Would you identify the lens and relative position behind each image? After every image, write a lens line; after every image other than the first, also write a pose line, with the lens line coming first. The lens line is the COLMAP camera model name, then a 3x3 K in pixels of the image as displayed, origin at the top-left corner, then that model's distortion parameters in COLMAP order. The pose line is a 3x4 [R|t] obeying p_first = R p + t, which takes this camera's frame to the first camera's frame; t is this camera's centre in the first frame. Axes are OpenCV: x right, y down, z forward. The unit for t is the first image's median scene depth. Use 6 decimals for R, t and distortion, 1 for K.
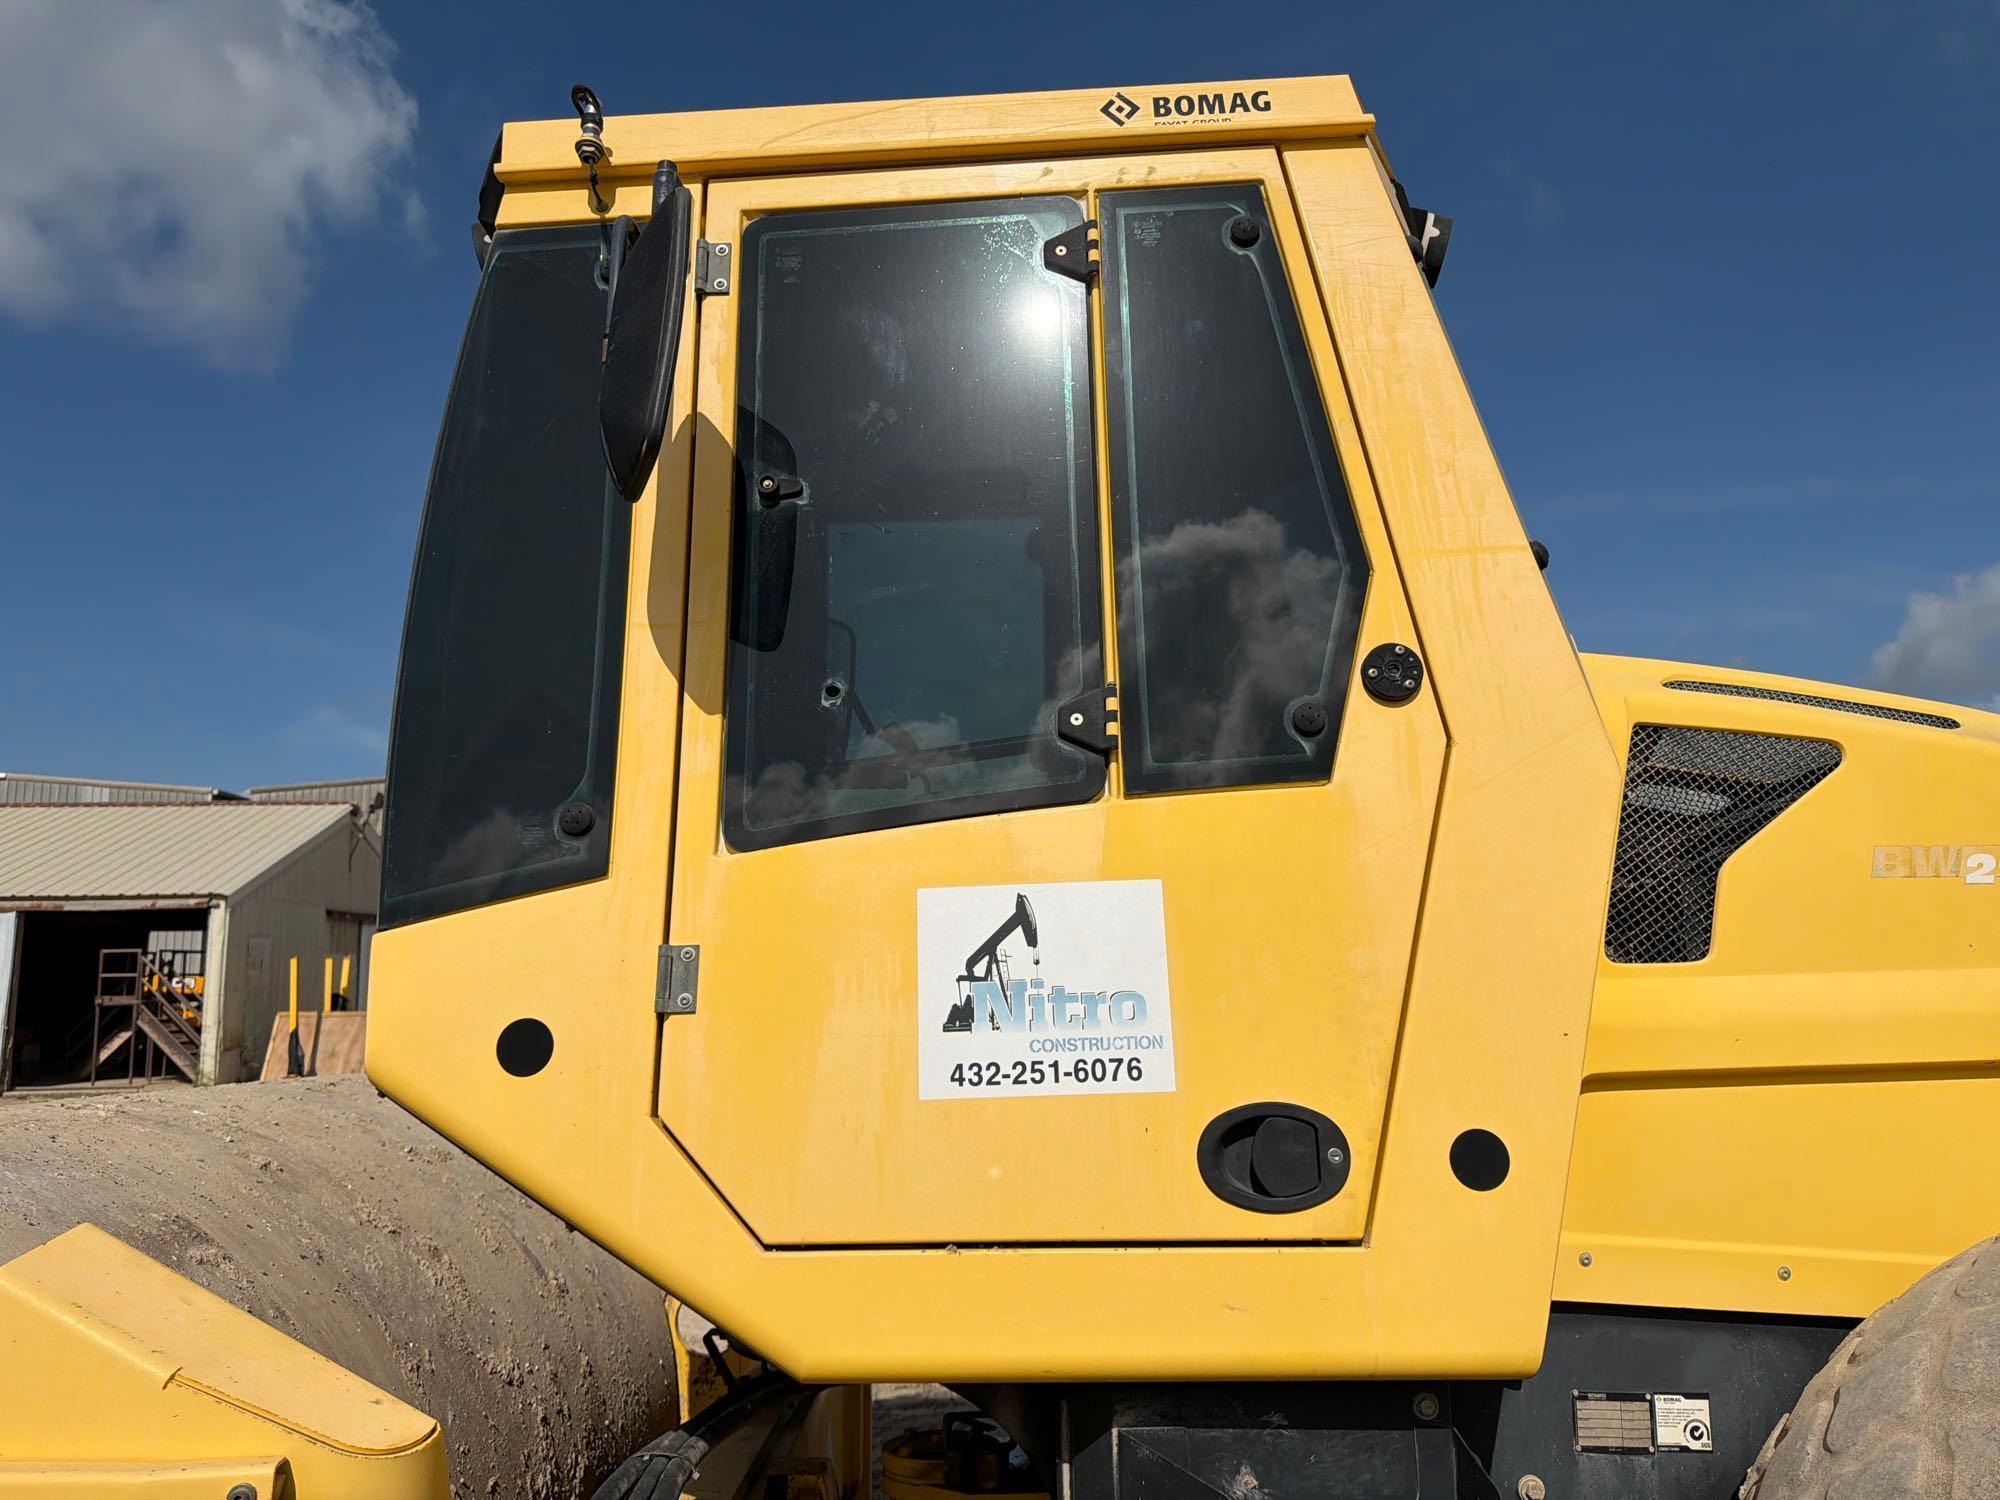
lens RADIAL K [[1402.2, 0, 1005.8], [0, 1402.2, 741.4], [0, 0, 1]] dist [0.083167, -0.108396]
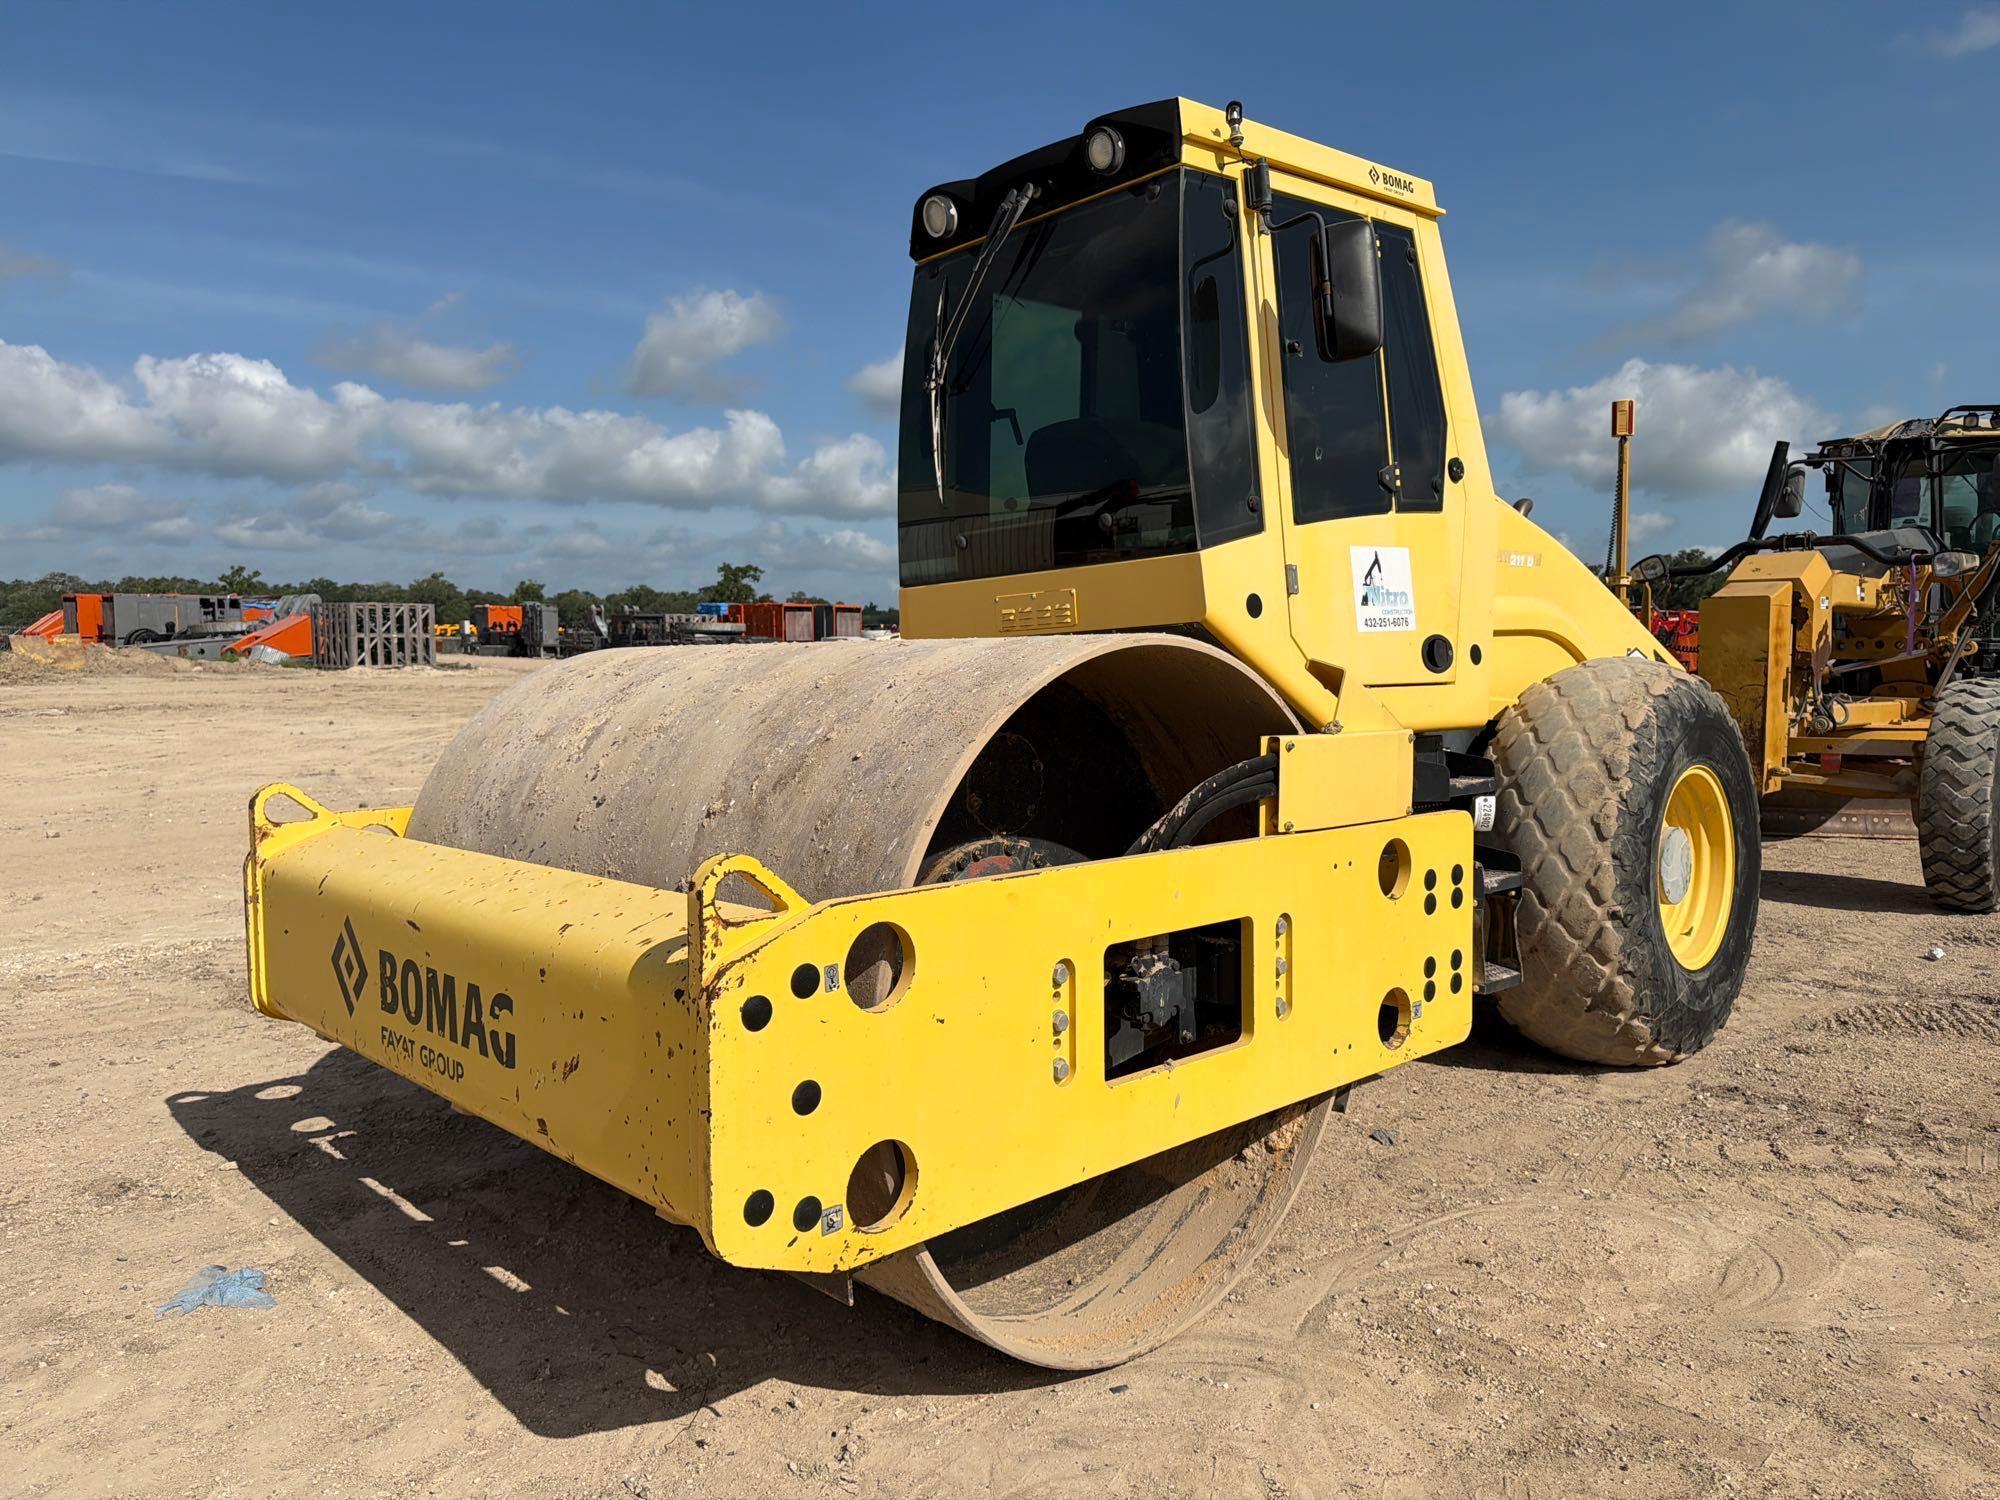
lens RADIAL K [[1402.2, 0, 1005.8], [0, 1402.2, 741.4], [0, 0, 1]] dist [0.083167, -0.108396]
pose [[0.718847, -0.034237, 0.694324, -2.038359], [-0.127870, 0.975232, 0.180474, 0.069132], [-0.683307, -0.218517, 0.696665, -0.307476]]
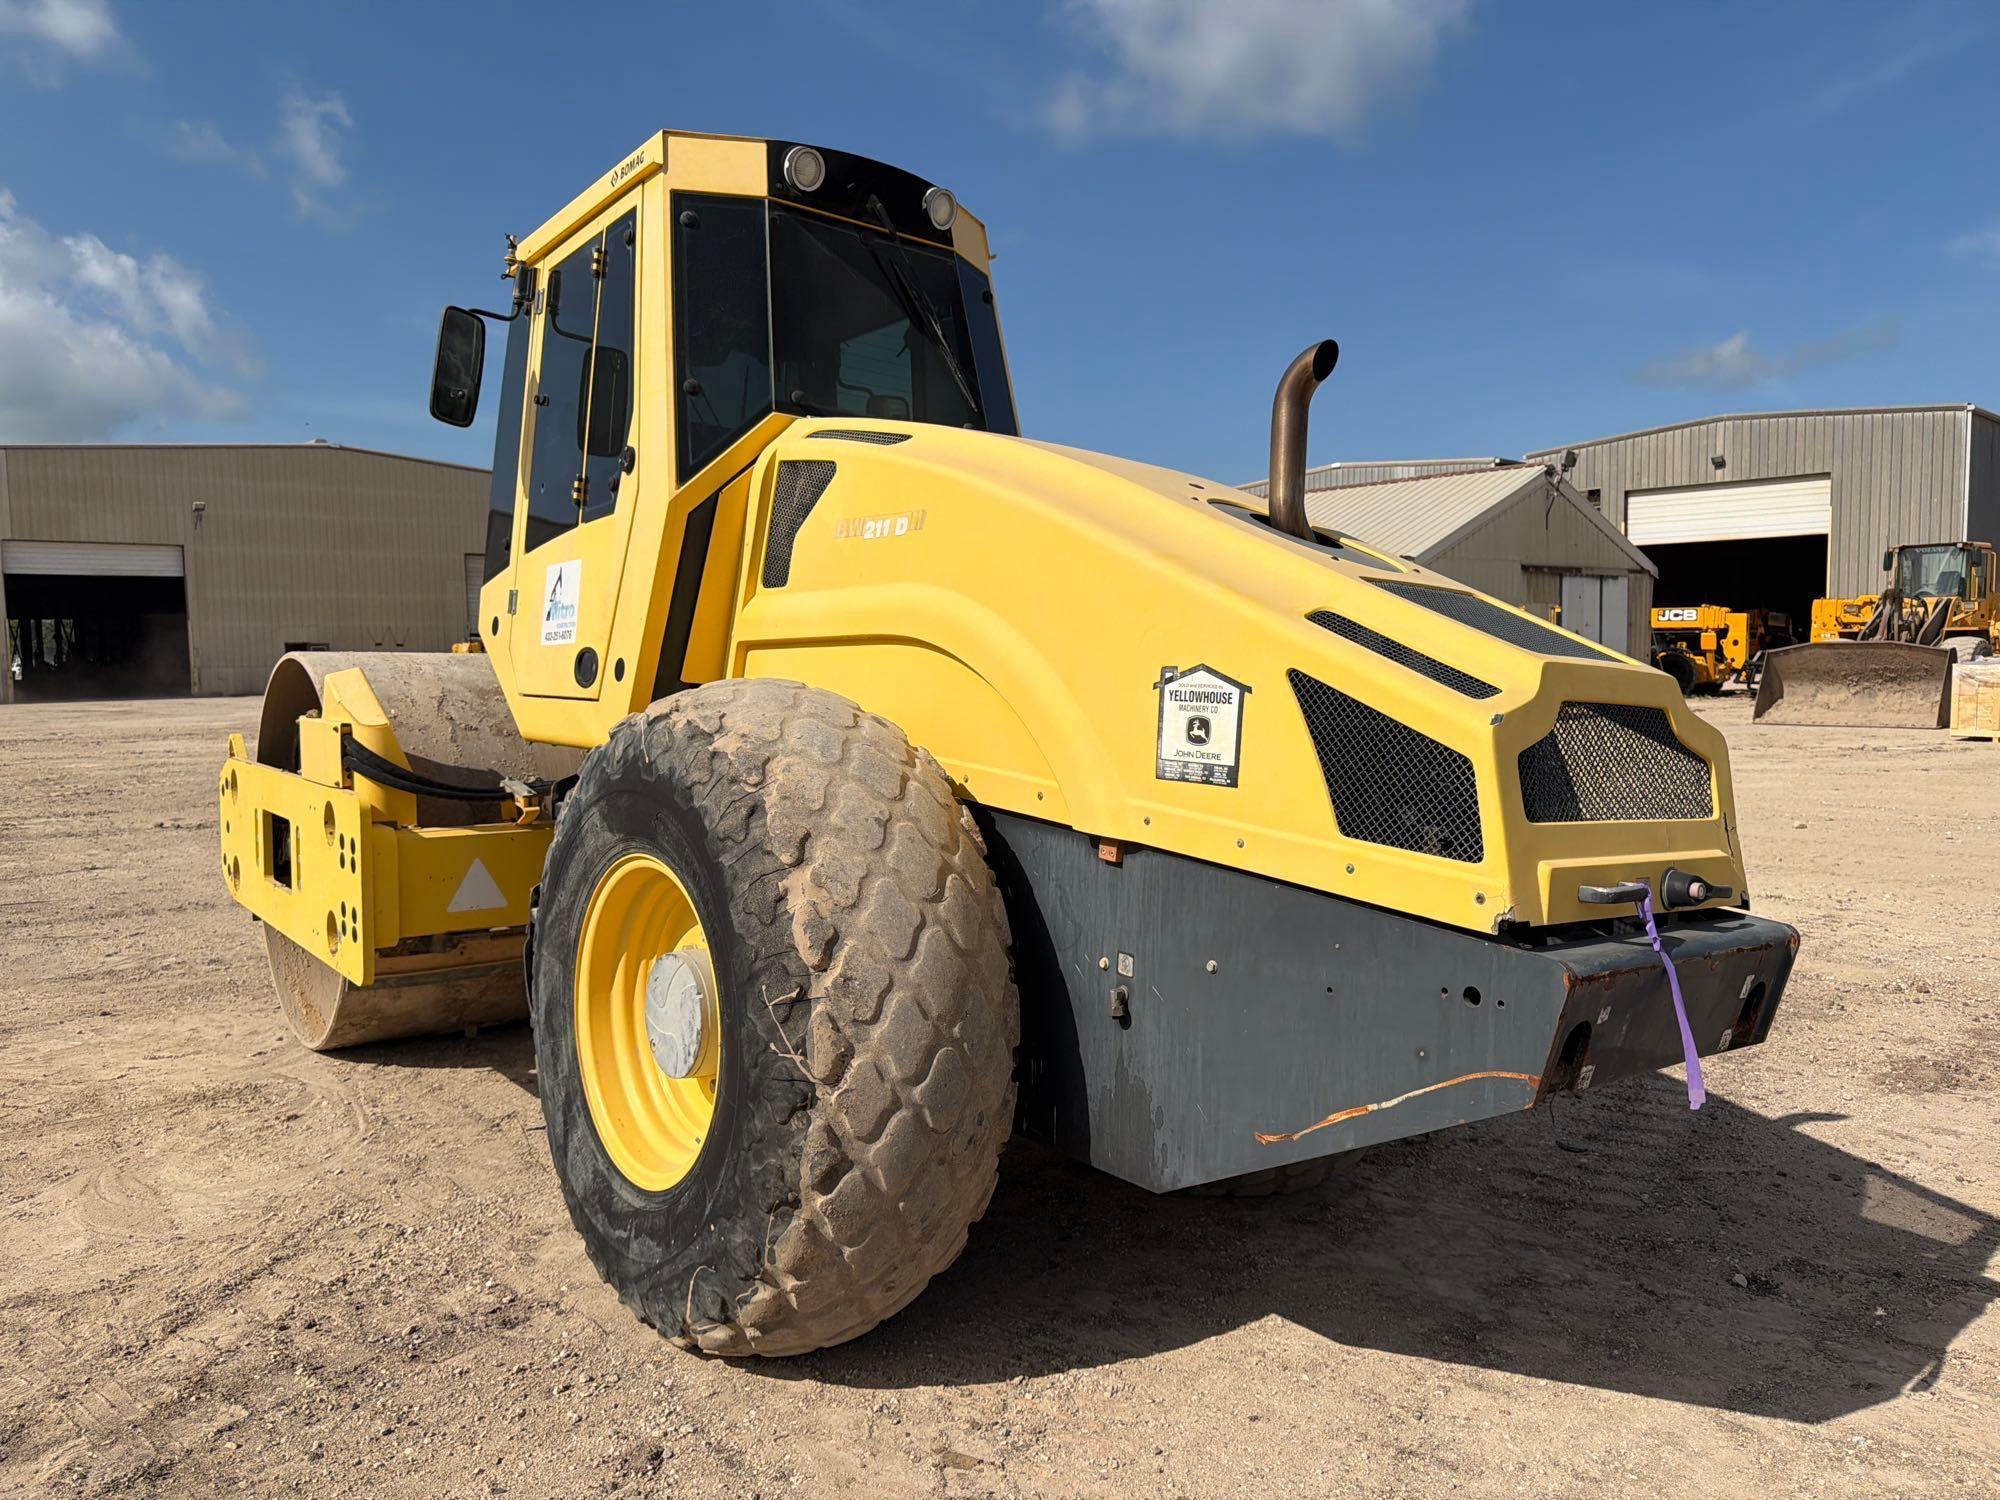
lens RADIAL K [[1402.2, 0, 1005.8], [0, 1402.2, 741.4], [0, 0, 1]] dist [0.083167, -0.108396]
pose [[0.627634, 0.060852, -0.776127, 2.361796], [0.128226, 0.975244, 0.180156, 0.057828], [0.767876, -0.212592, 0.604294, 0.023157]]
